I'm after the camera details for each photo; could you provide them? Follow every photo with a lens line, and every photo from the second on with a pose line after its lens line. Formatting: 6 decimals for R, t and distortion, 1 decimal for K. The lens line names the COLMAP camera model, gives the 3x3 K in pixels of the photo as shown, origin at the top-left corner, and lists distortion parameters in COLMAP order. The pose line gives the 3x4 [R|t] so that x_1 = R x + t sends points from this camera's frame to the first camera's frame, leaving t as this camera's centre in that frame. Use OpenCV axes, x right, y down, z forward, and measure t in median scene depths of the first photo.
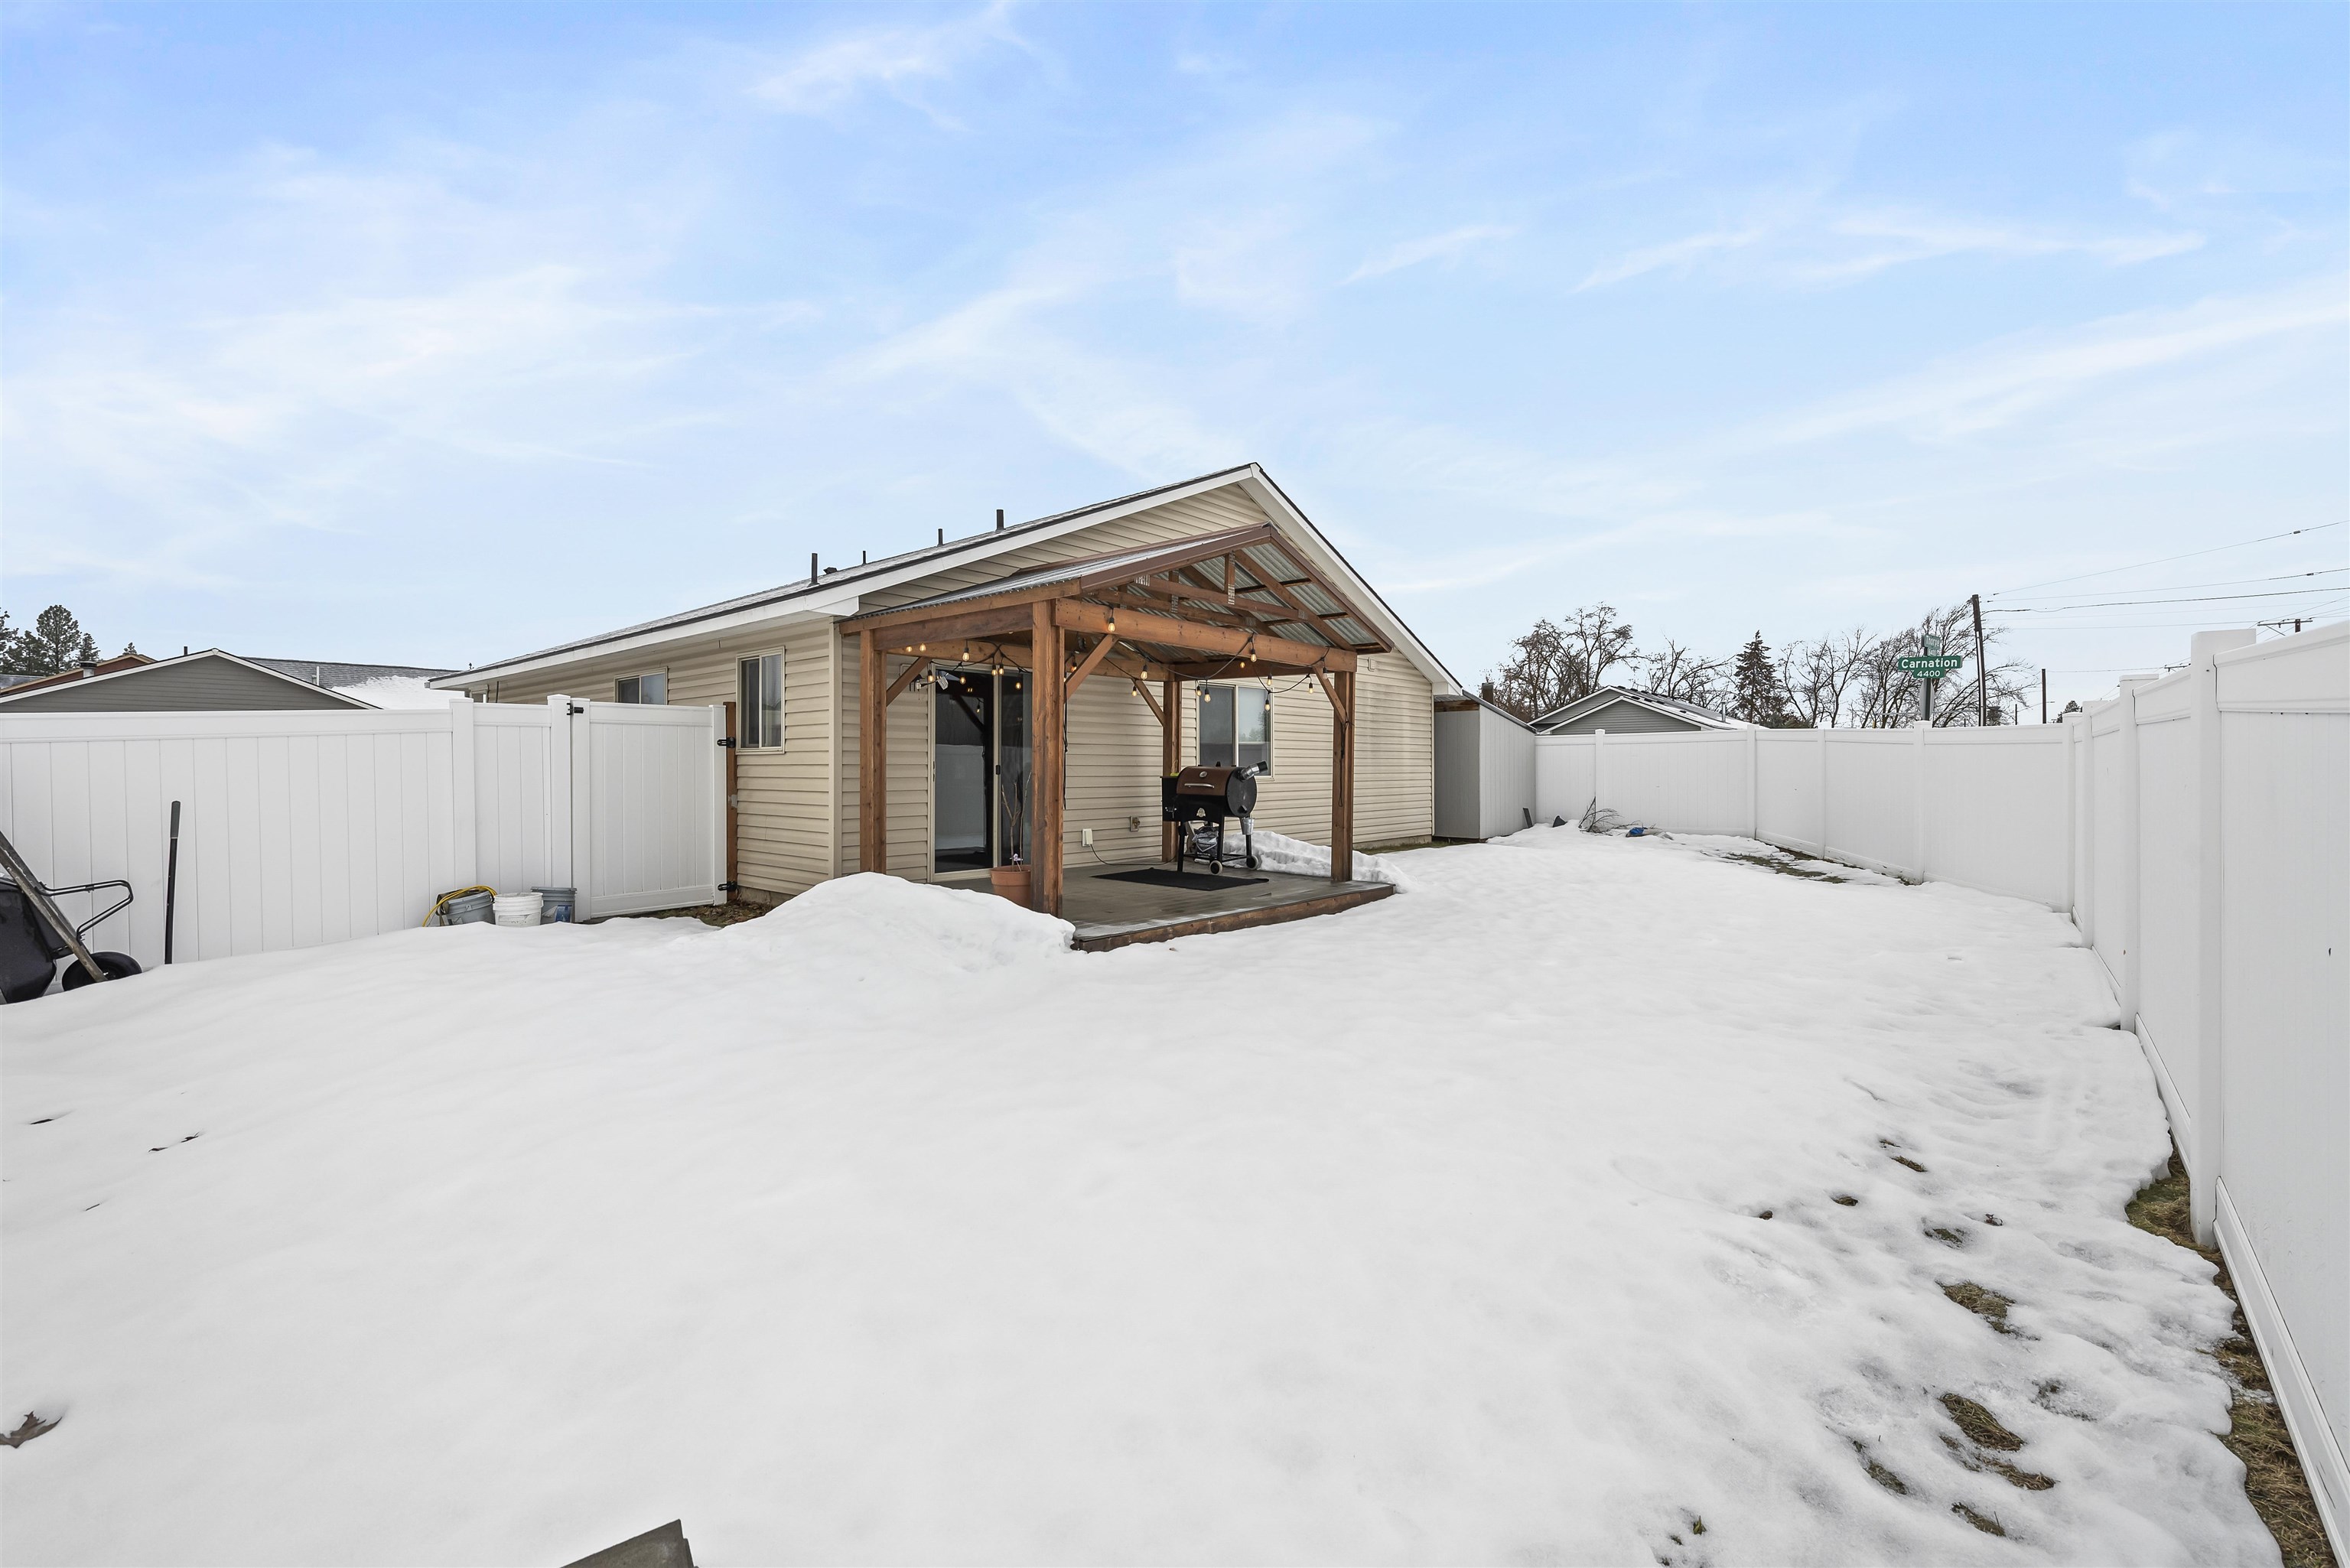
lens RADIAL K [[948.8, 0, 1171.3], [0, 948.8, 779.1], [0, 0, 1]] dist [0.012134, -0.004051]
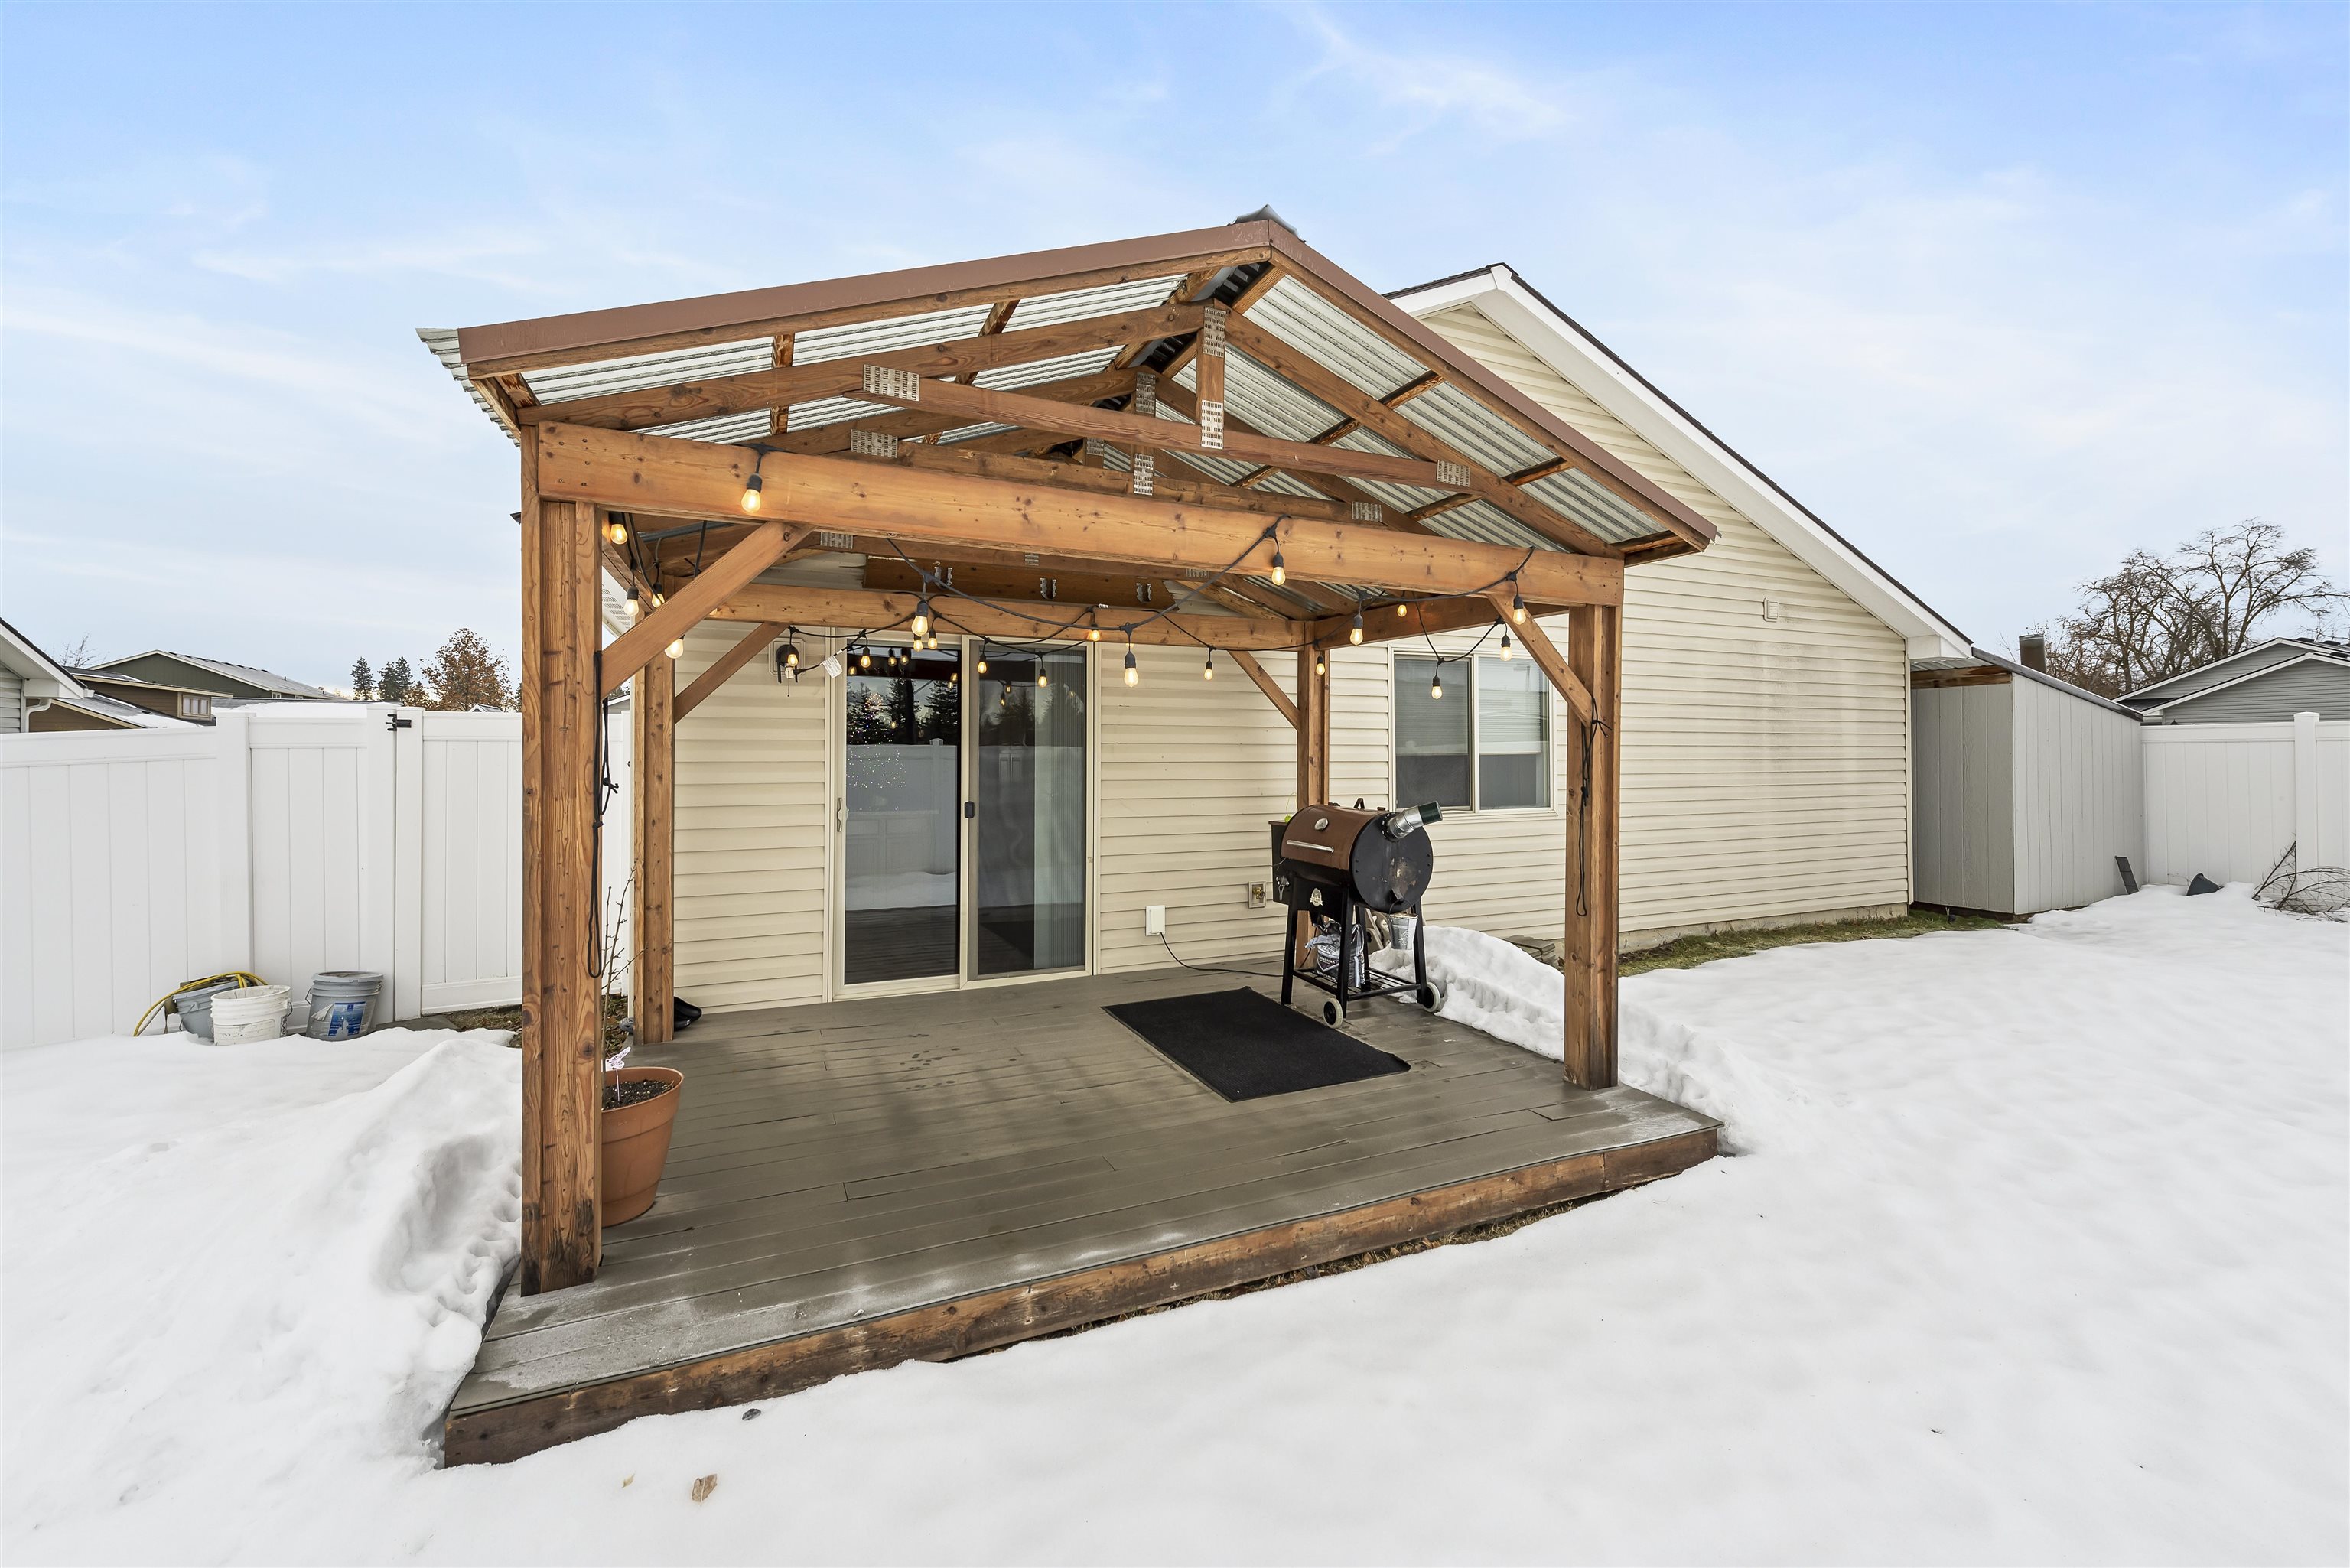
lens RADIAL K [[948.8, 0, 1189.7], [0, 948.8, 751.2], [0, 0, 1]] dist [0.012134, -0.004051]
pose [[0.917833, -0.003319, -0.396954, 0.110567], [-0.003619, 0.999853, -0.016730, -0.022811], [0.396951, 0.016792, 0.917686, 0.312596]]
